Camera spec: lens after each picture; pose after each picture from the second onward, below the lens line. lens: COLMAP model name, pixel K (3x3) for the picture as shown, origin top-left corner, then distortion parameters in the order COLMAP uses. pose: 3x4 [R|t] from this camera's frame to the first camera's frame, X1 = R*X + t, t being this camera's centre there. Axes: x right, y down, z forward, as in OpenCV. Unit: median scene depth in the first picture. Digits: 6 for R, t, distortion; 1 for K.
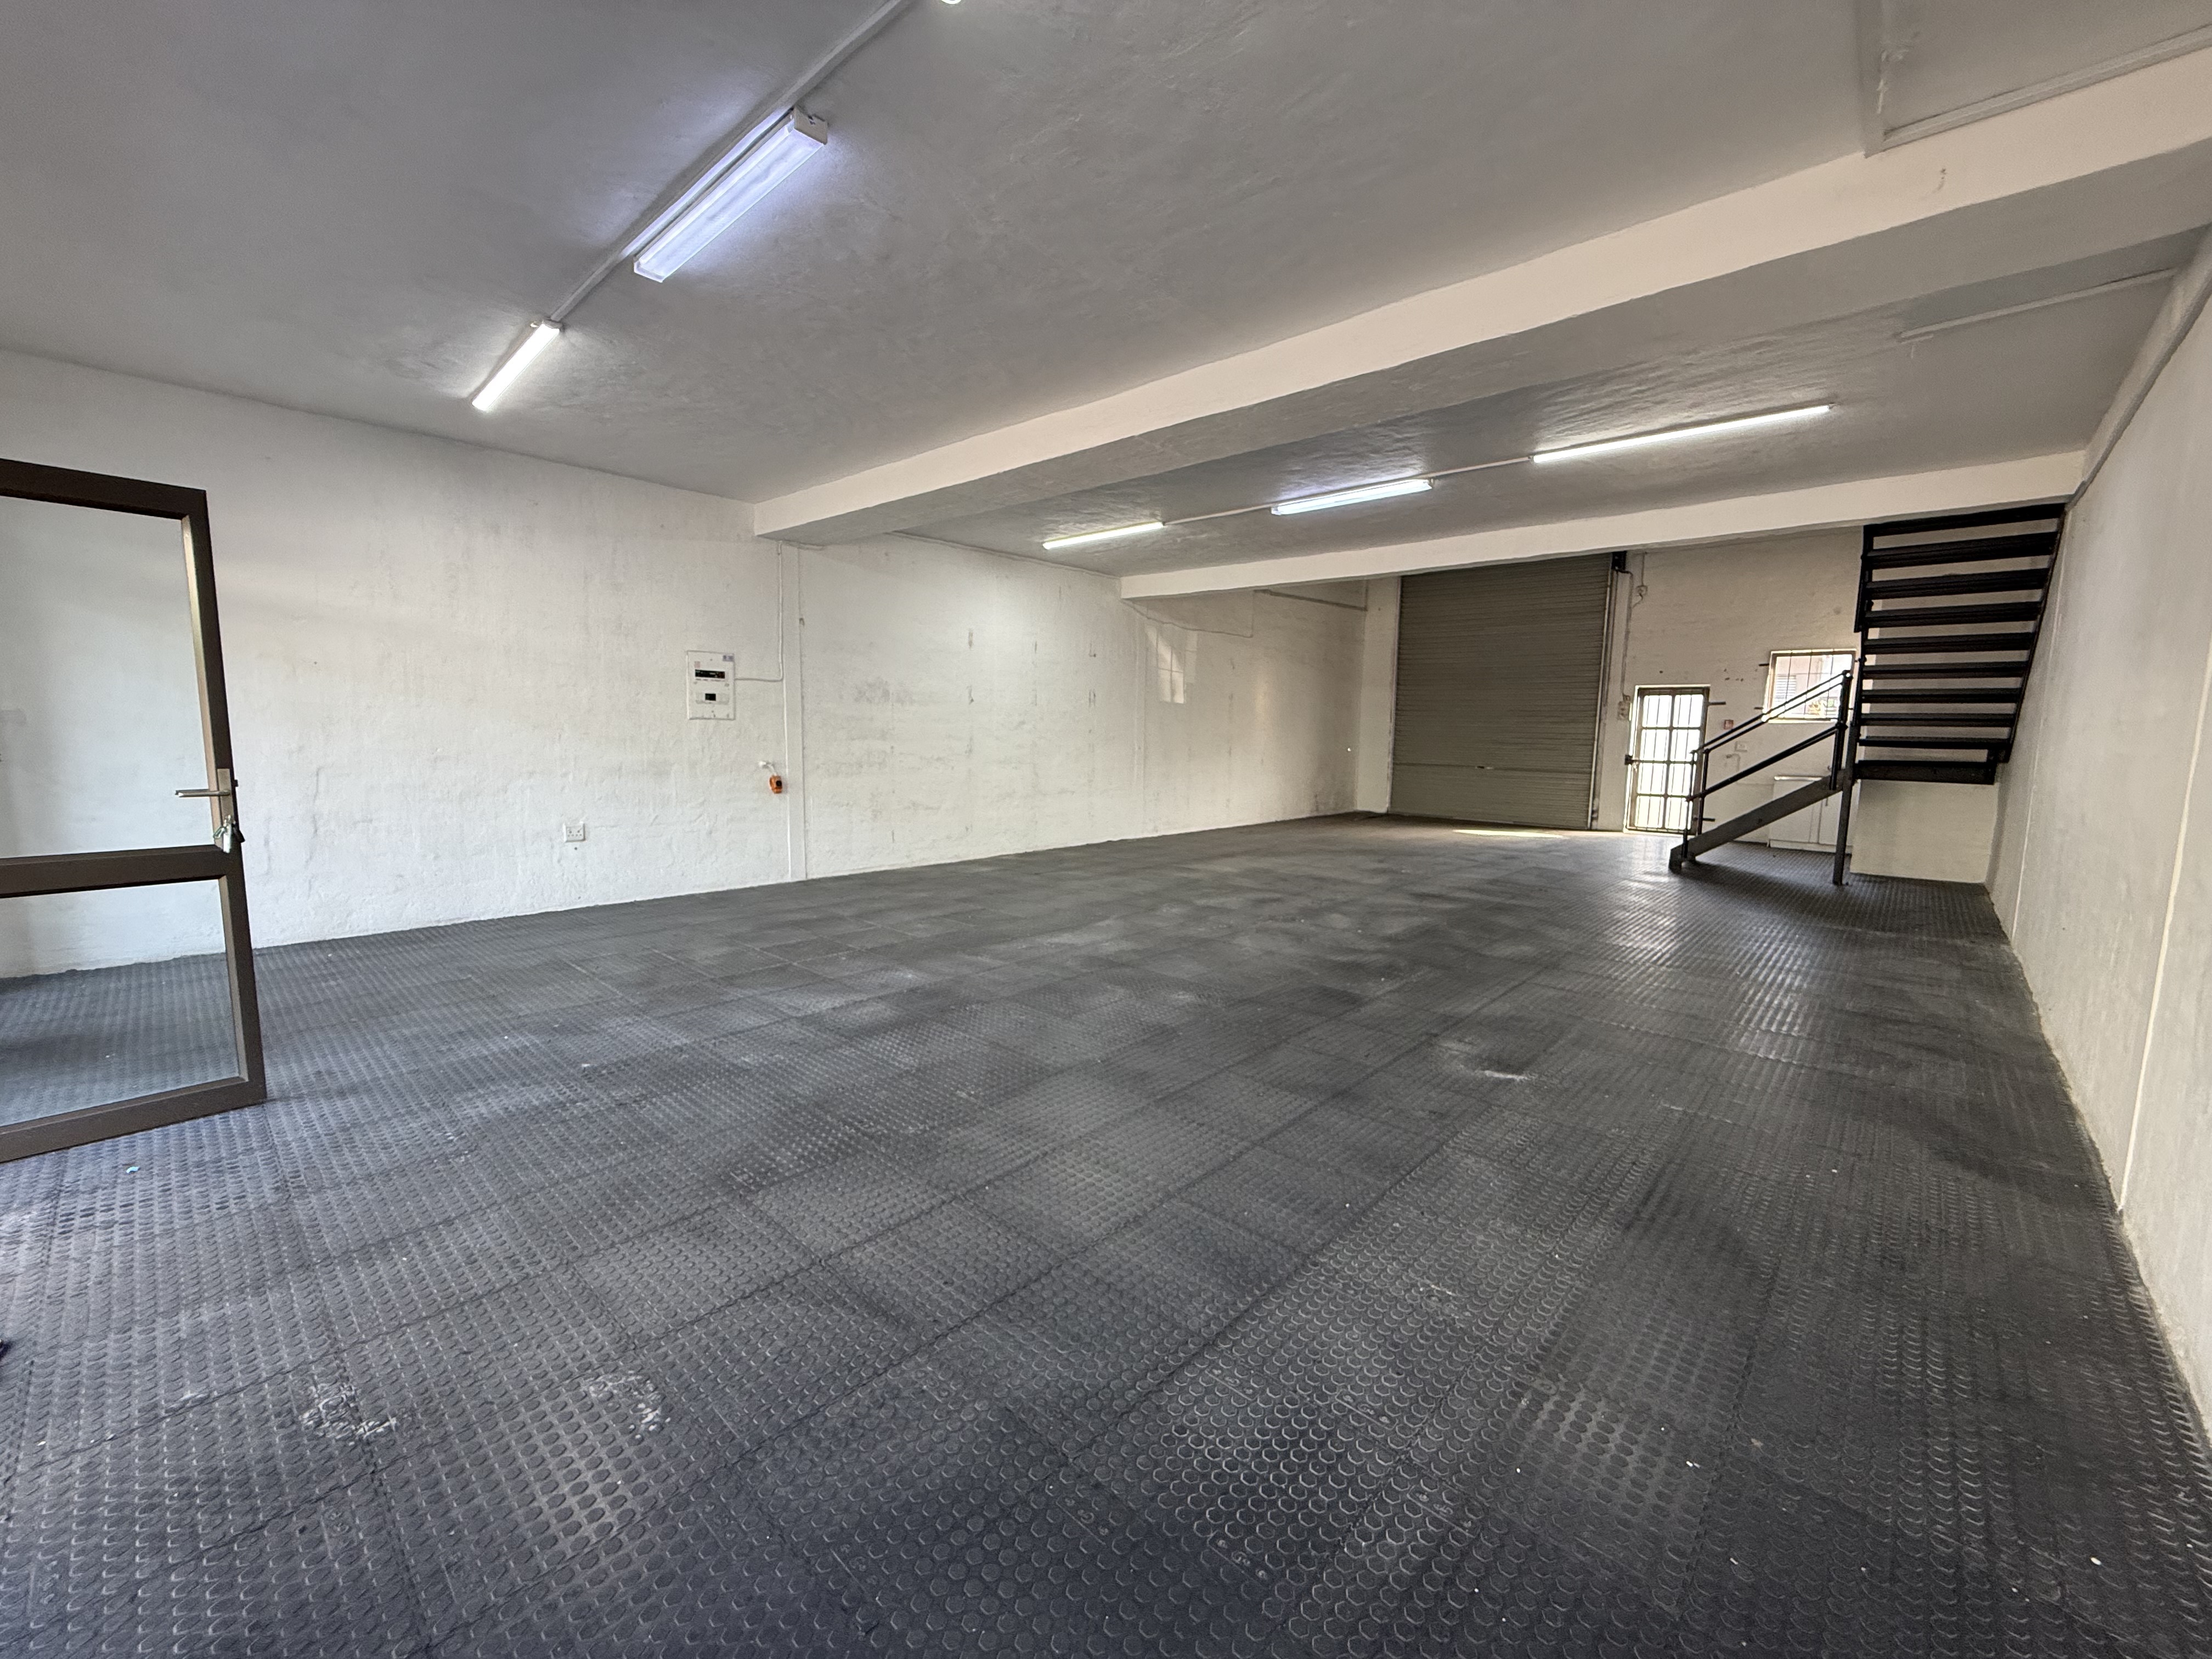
lens RADIAL K [[879.2, 0, 1098.3], [0, 879.2, 833.7], [0, 0, 1]] dist [0.000211, -0.000392]
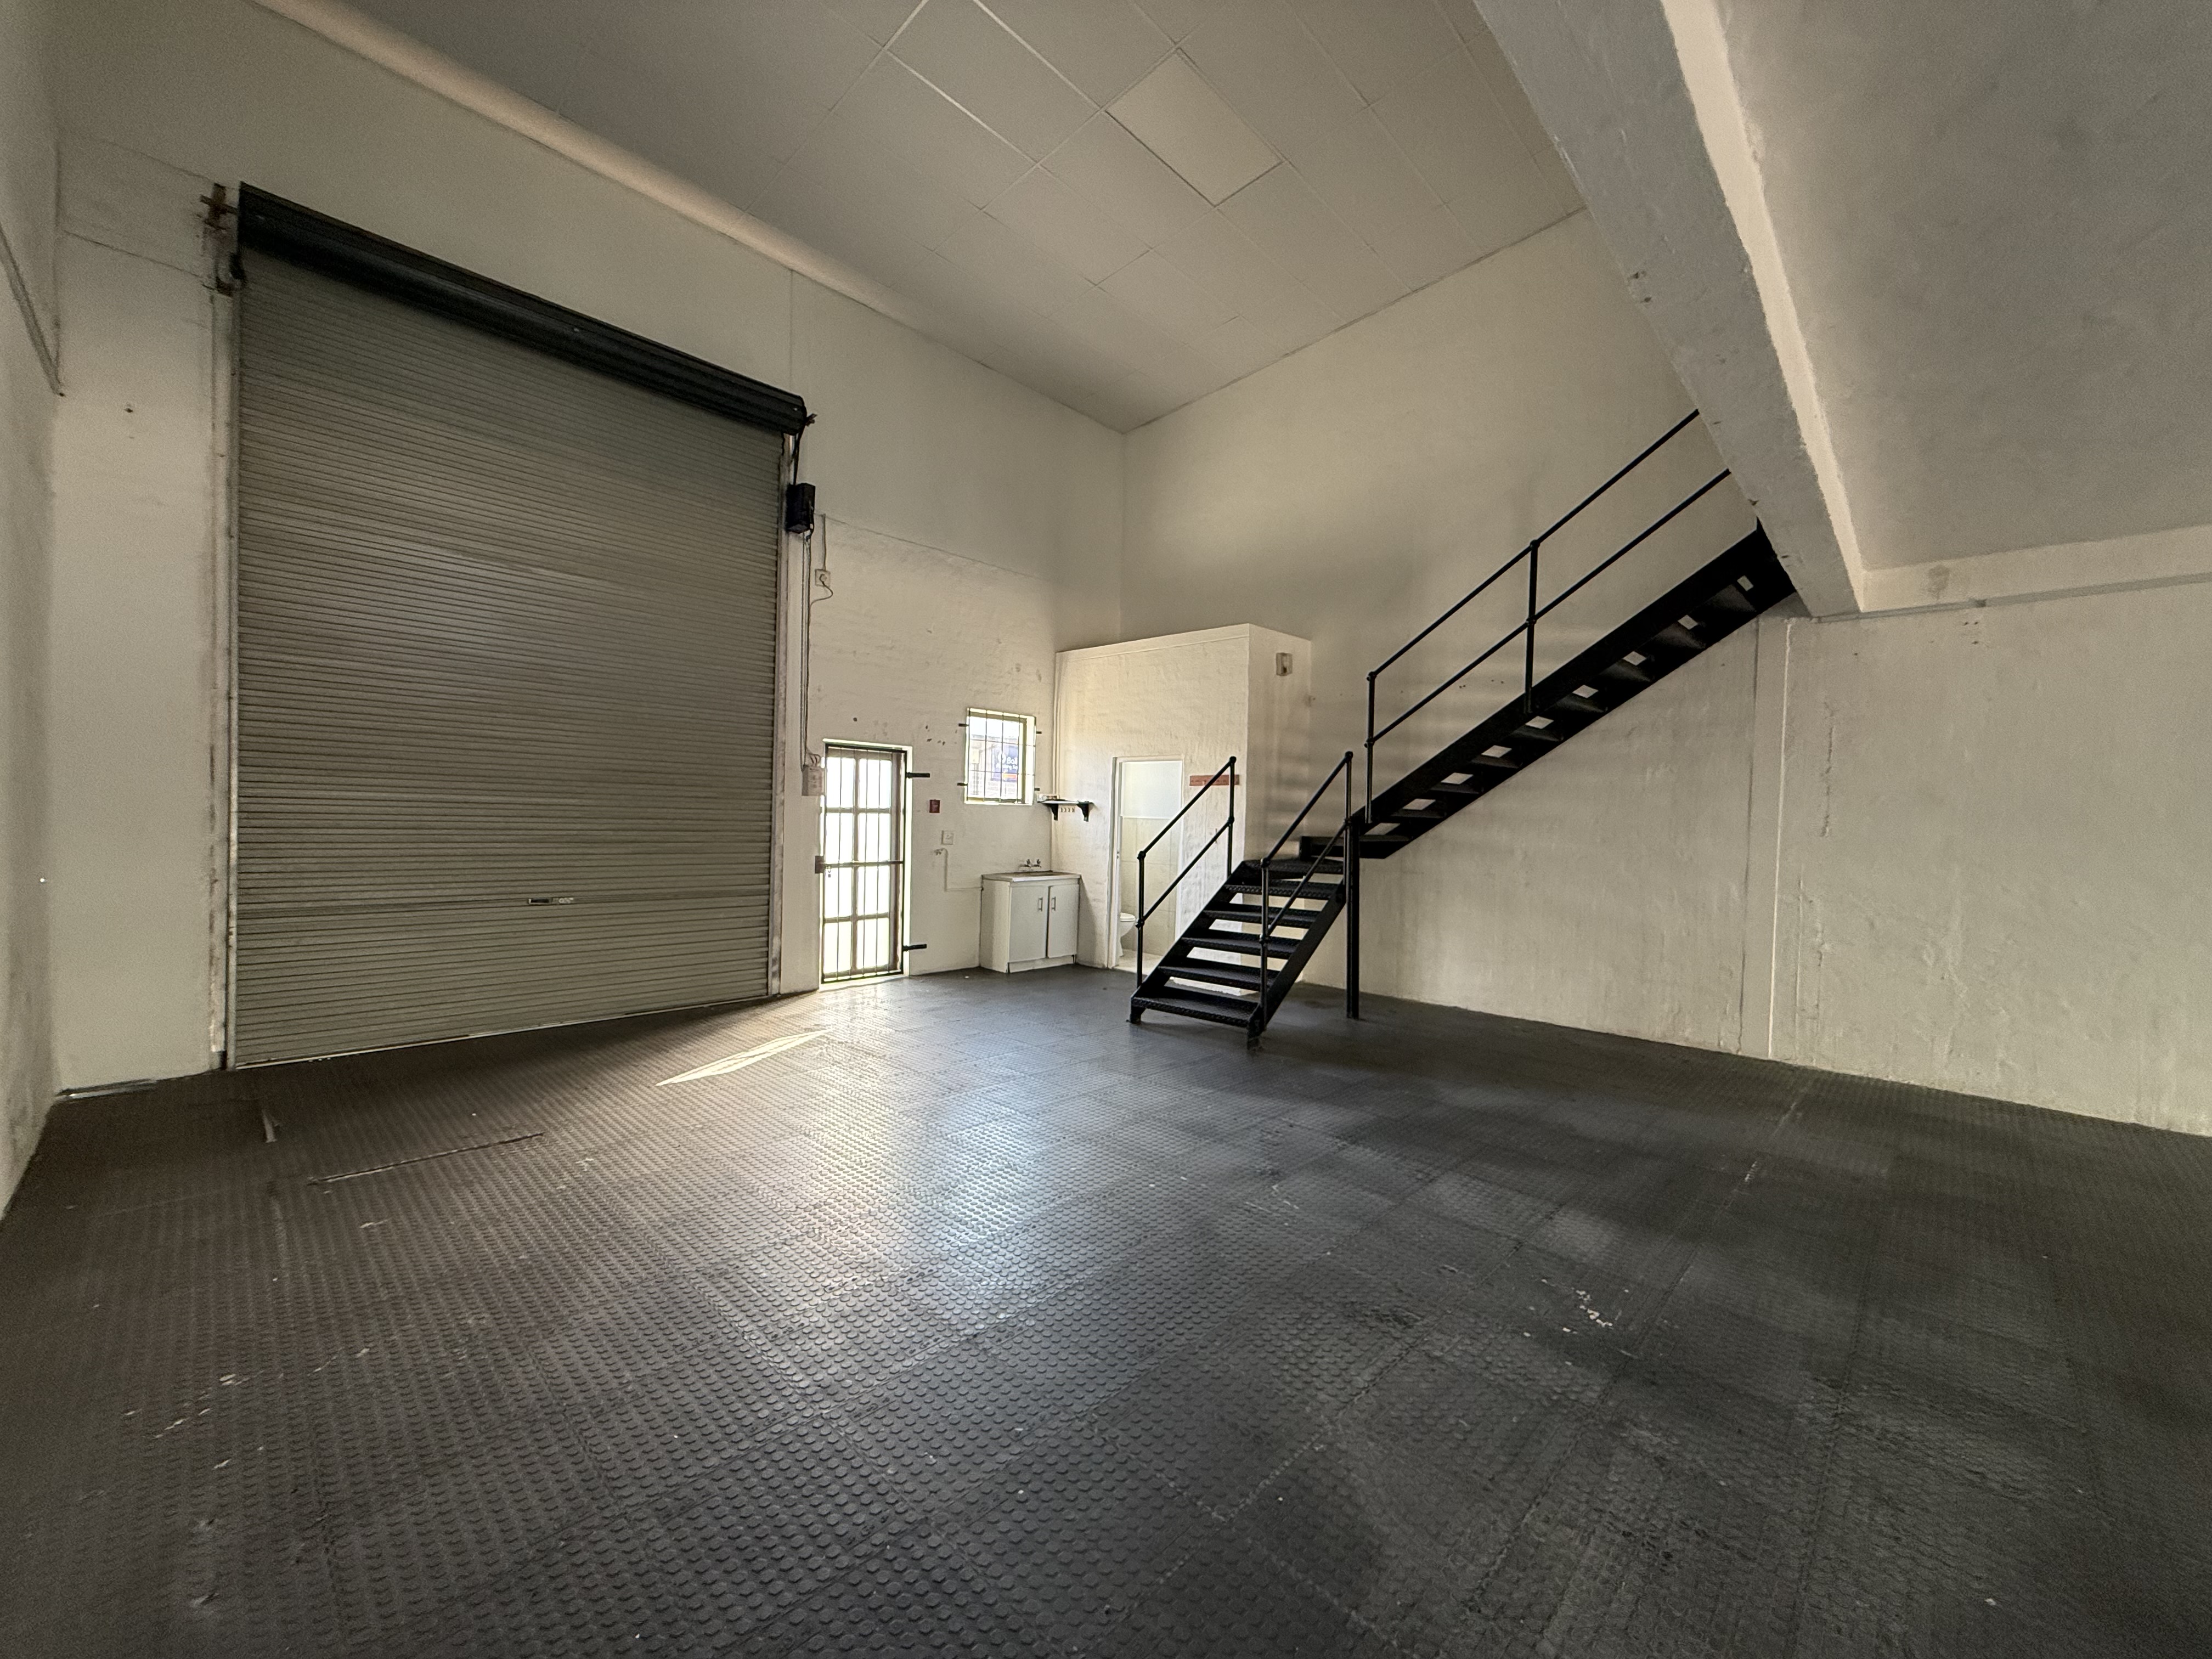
lens RADIAL K [[879.2, 0, 1098.3], [0, 879.2, 833.7], [0, 0, 1]] dist [0.000211, -0.000392]
pose [[0.030544, -0.035950, 0.998887, 0.100297], [0.094219, 0.995007, 0.032930, -0.346110], [-0.995083, 0.093108, 0.033778, 2.596636]]
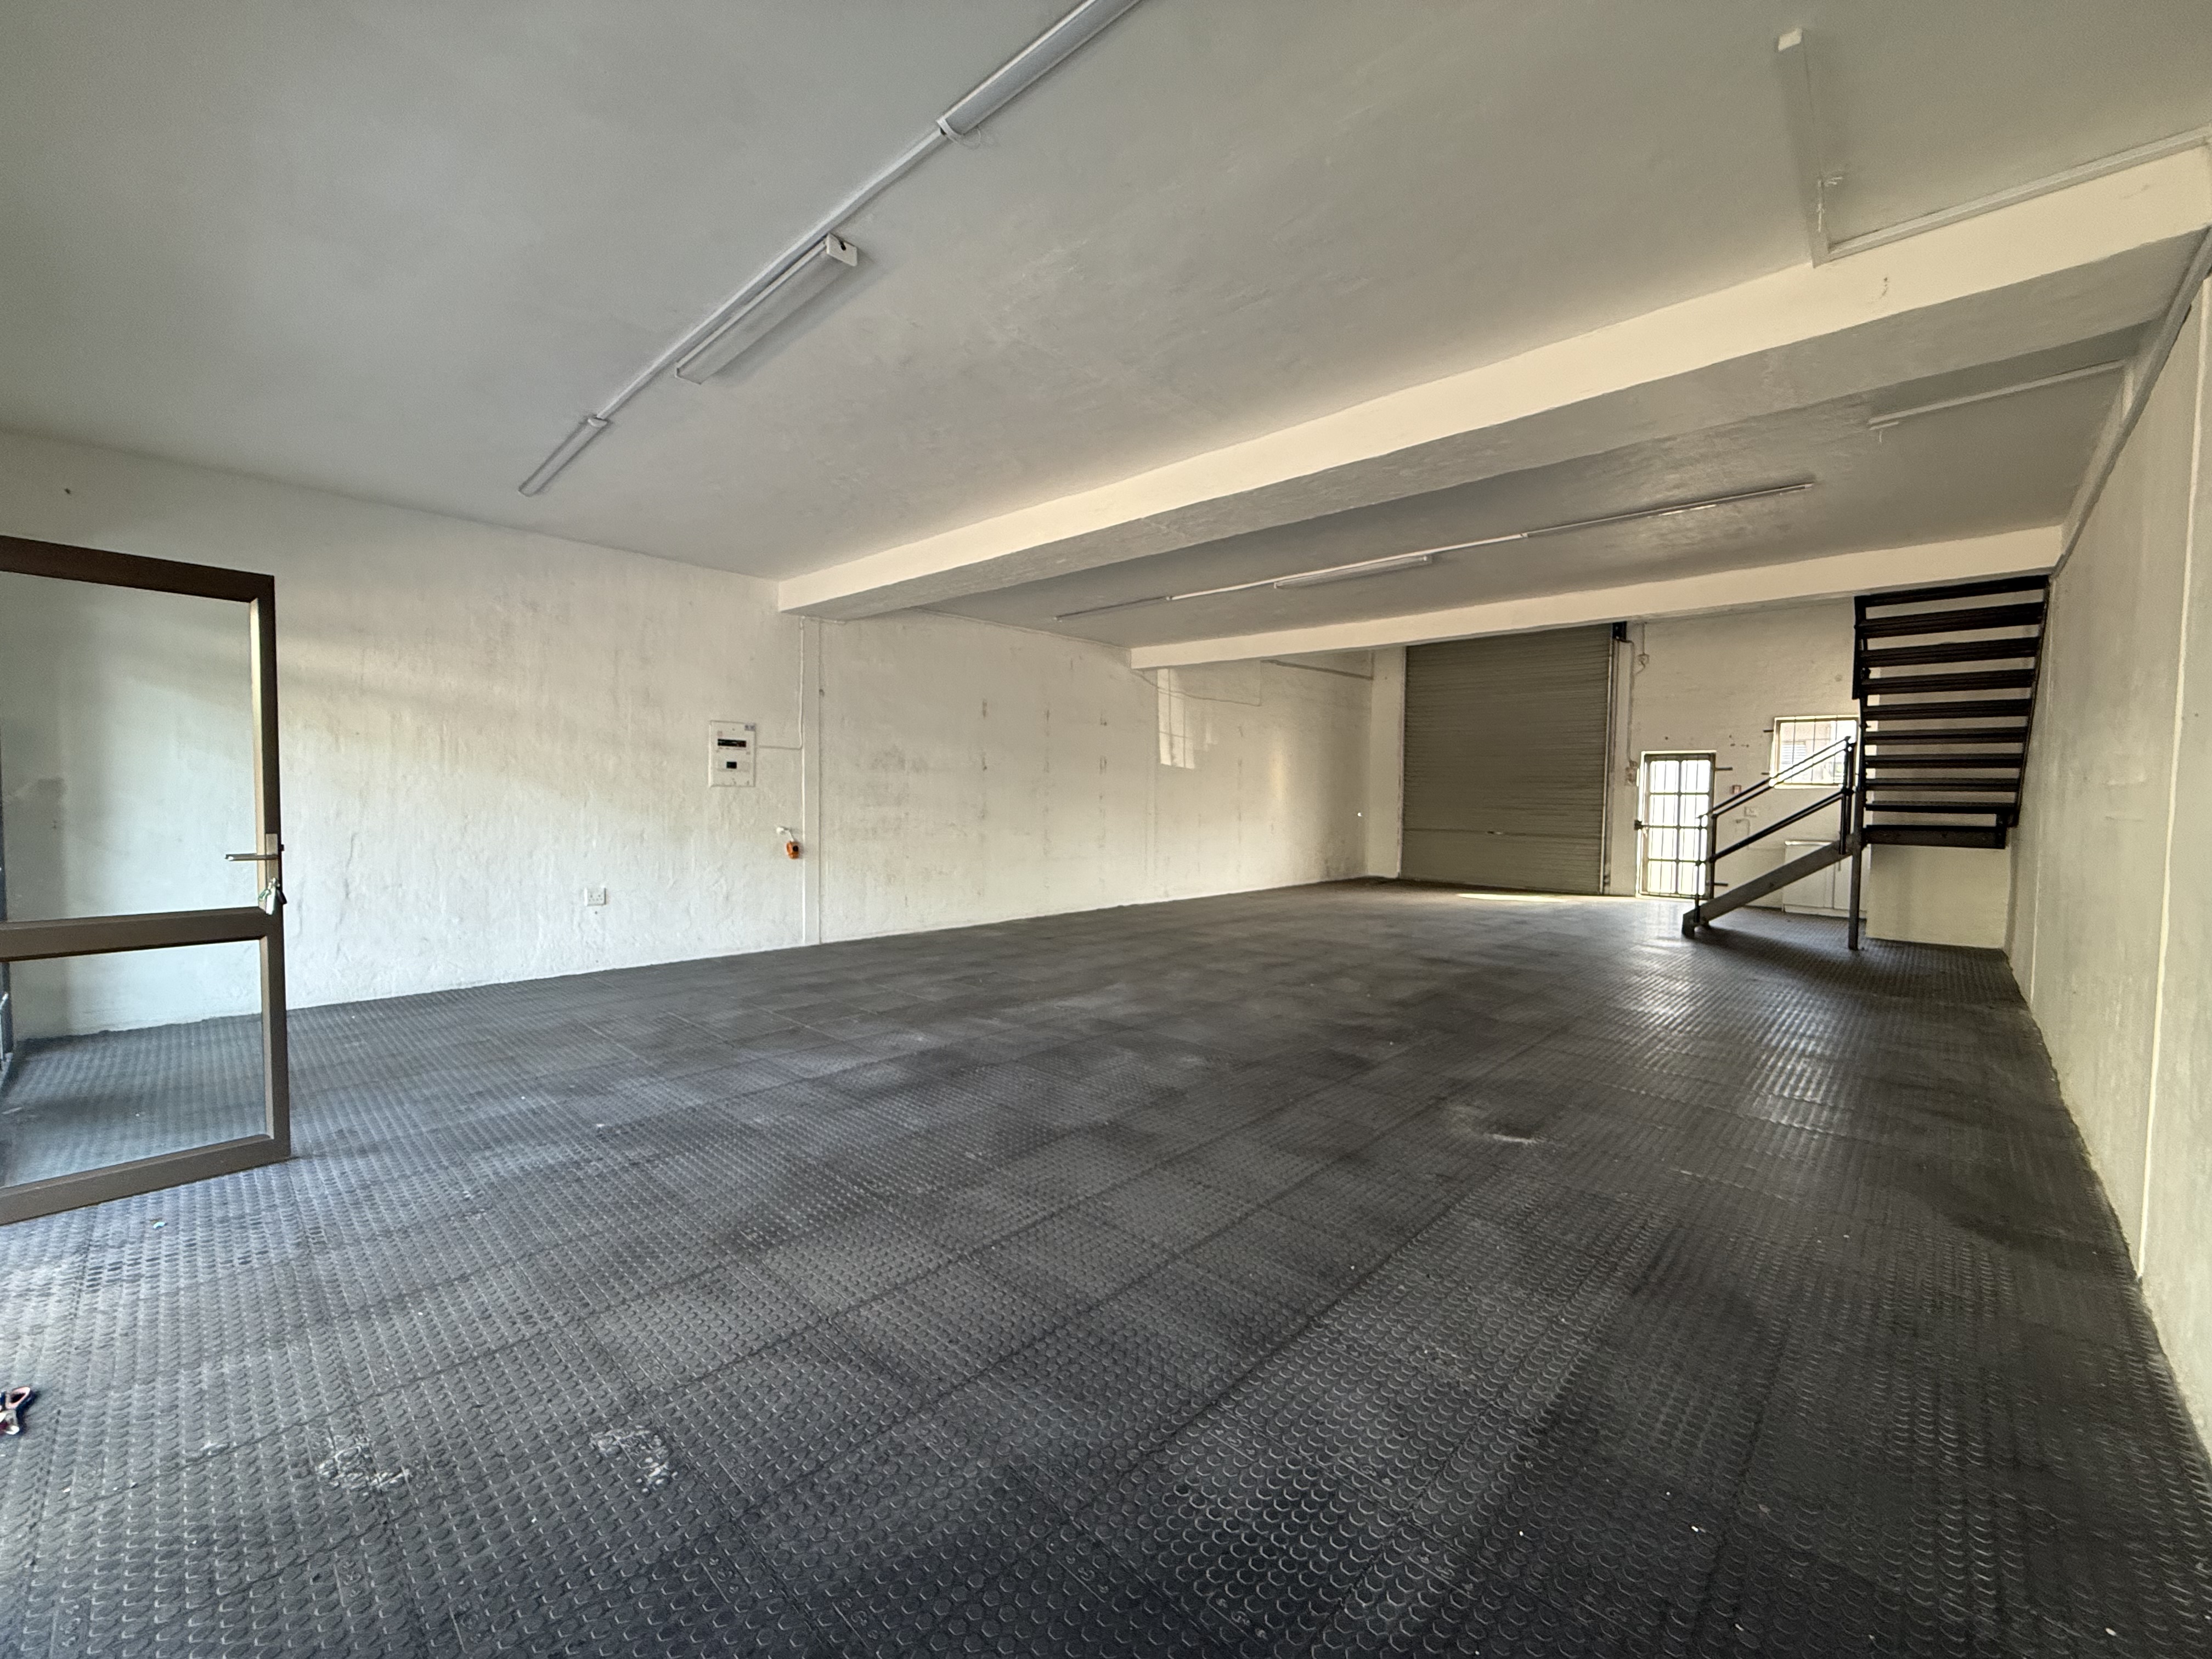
lens RADIAL K [[879.2, 0, 1098.3], [0, 879.2, 833.7], [0, 0, 1]] dist [0.000211, -0.000392]
pose [[0.999893, -0.001330, -0.014579, 0.006209], [0.000230, 0.997170, -0.075174, 0.003711], [0.014638, 0.075162, 0.997064, -0.025987]]
